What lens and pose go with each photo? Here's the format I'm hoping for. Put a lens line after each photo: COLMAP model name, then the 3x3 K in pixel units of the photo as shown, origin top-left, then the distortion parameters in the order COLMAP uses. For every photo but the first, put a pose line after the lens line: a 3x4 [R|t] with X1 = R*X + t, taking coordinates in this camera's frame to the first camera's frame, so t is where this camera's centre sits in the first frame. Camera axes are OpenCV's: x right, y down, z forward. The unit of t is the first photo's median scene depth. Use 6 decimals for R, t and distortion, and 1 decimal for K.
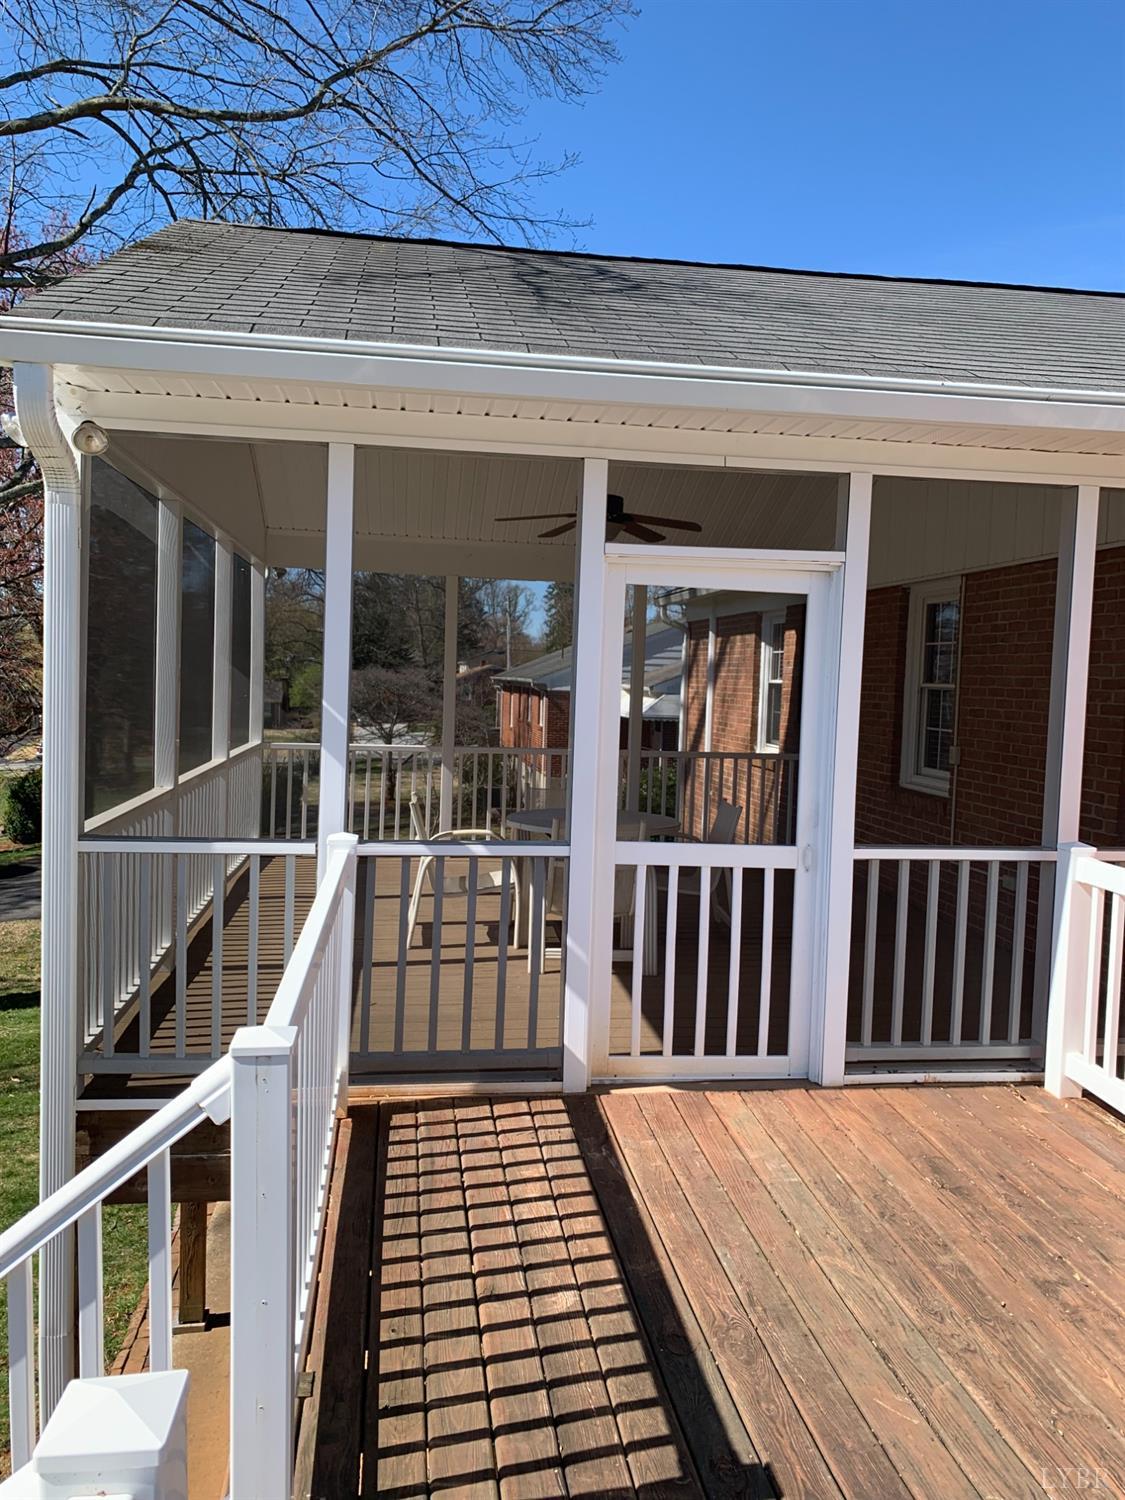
lens RADIAL K [[1161.7, 0, 562.5], [0, 1161.7, 750.0], [0, 0, 1]] dist [0.050419, -0.073838]
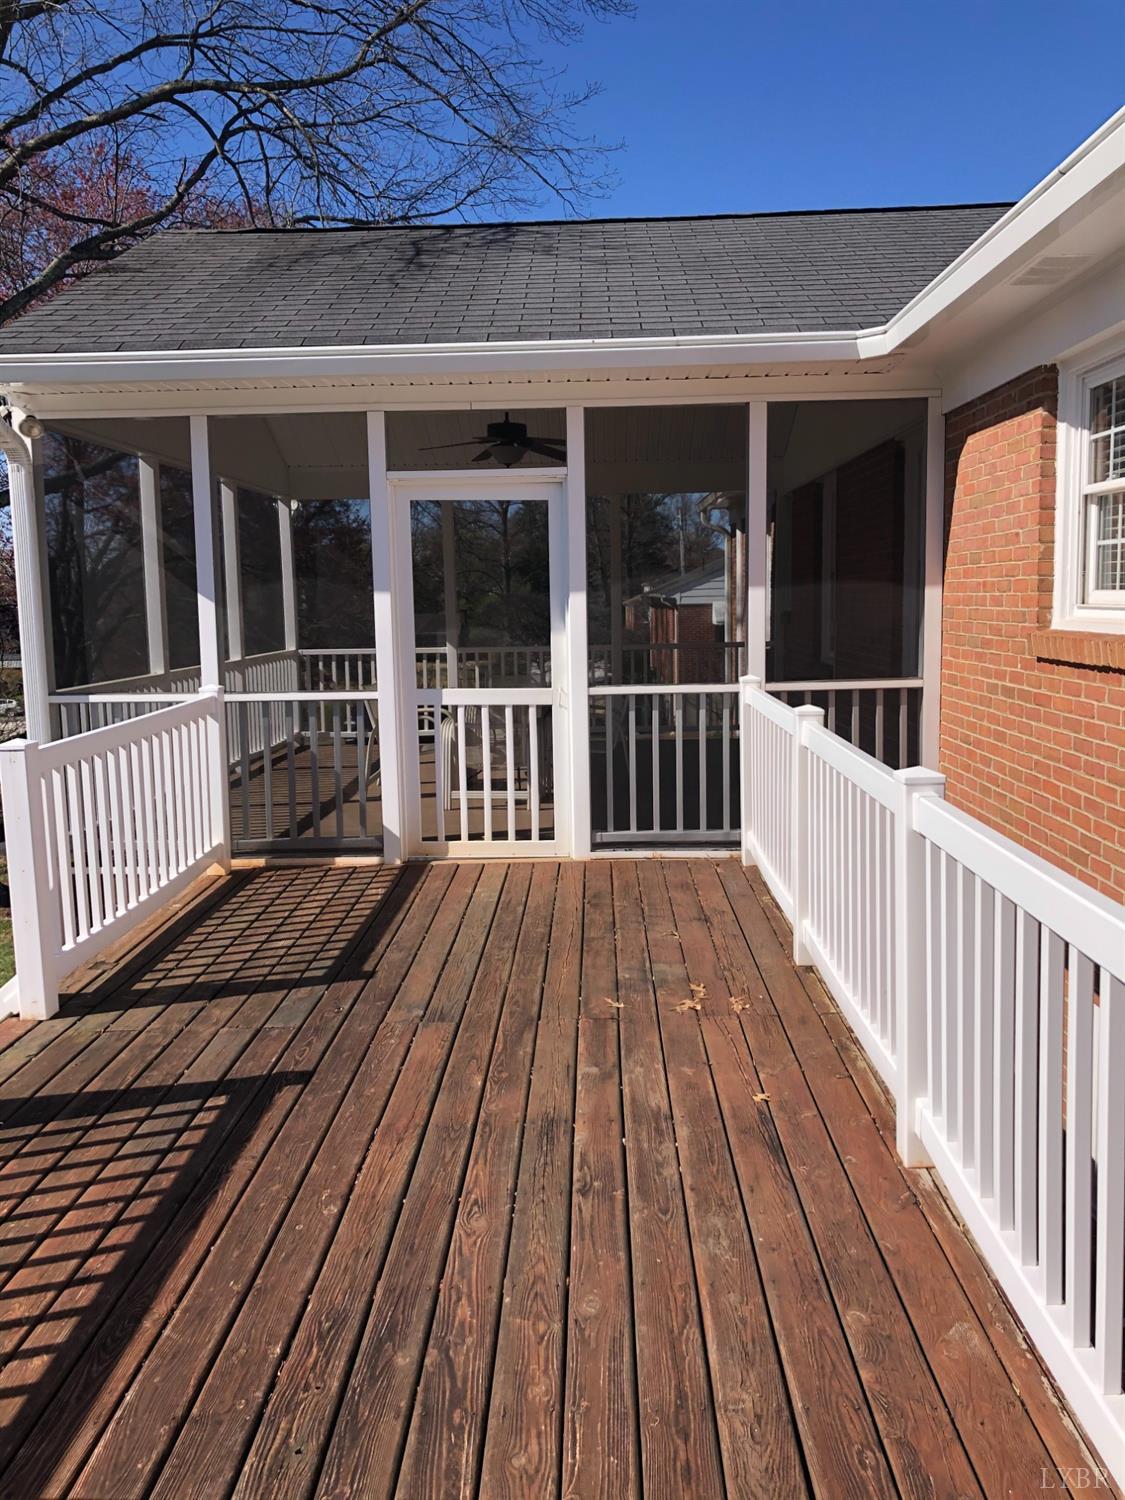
lens RADIAL K [[1231.2, 0, 606.0], [0, 1231.2, 758.9], [0, 0, 1]] dist [0.004938, -0.010884]
pose [[0.988062, -0.032833, -0.150520, 0.480665], [0.043502, 0.996726, 0.068149, 0.071001], [0.147789, -0.073884, 0.986255, -0.416372]]
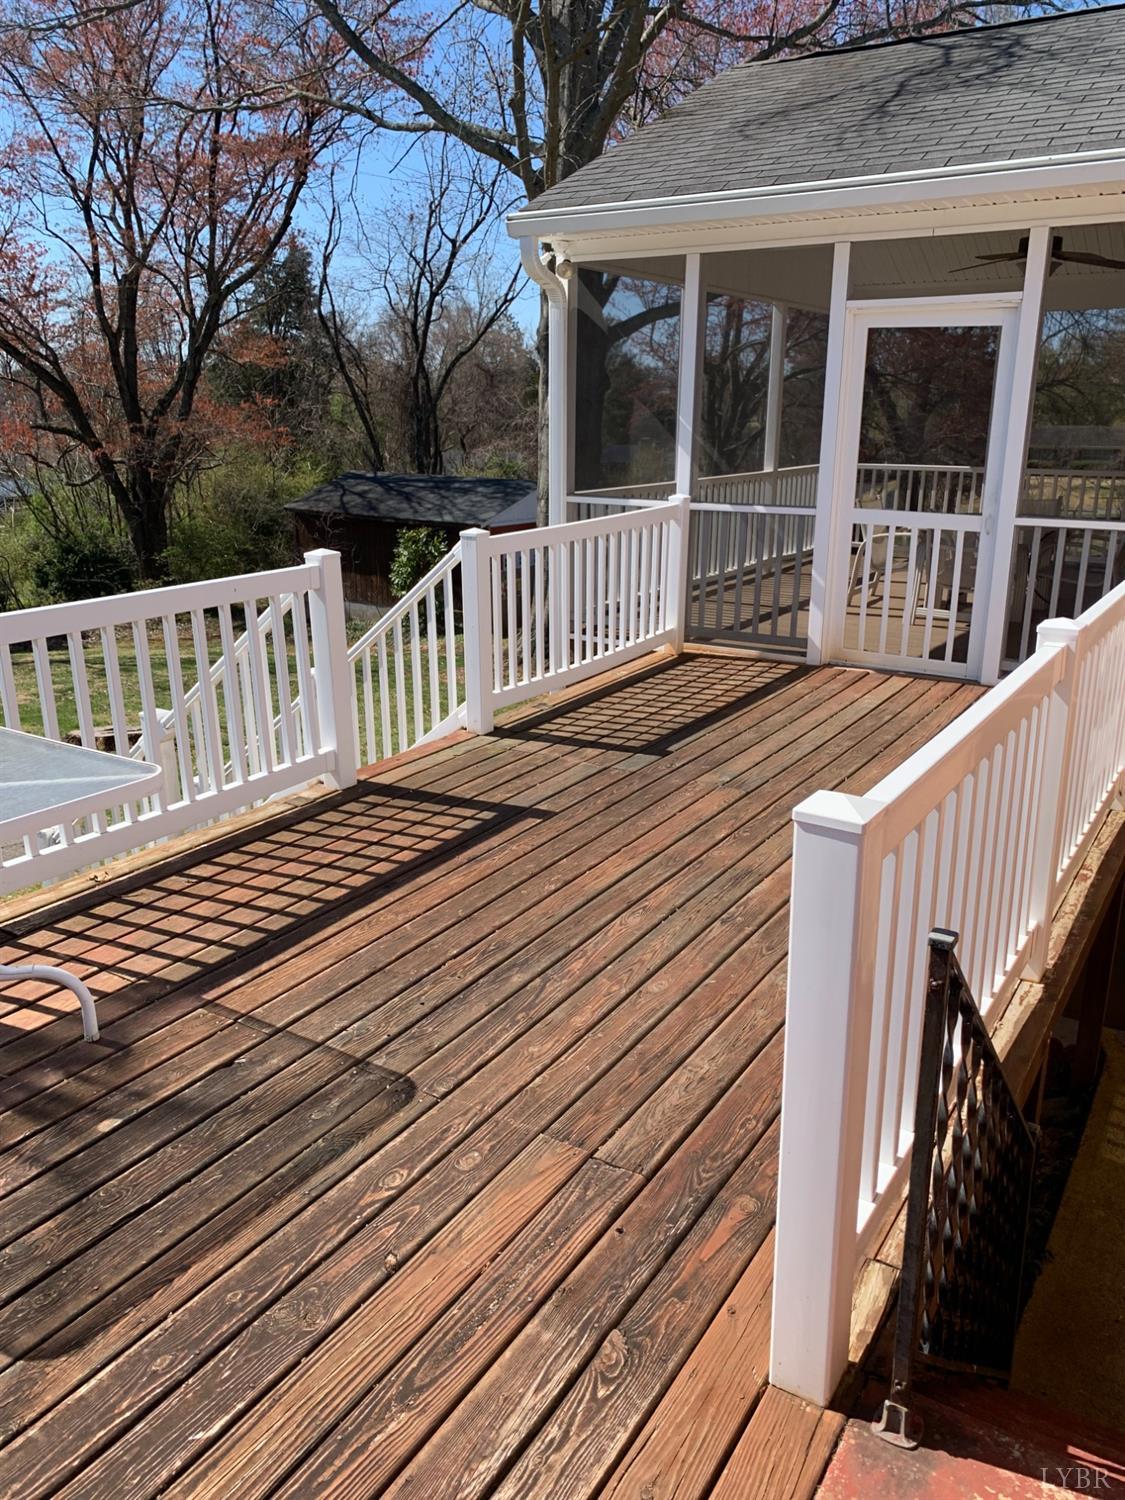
lens RADIAL K [[1161.7, 0, 562.5], [0, 1161.7, 750.0], [0, 0, 1]] dist [0.050419, -0.073838]
pose [[0.759720, 0.152504, -0.632114, 0.758456], [-0.018408, 0.976763, 0.213530, 0.067823], [0.649989, -0.150588, 0.744874, -0.423934]]
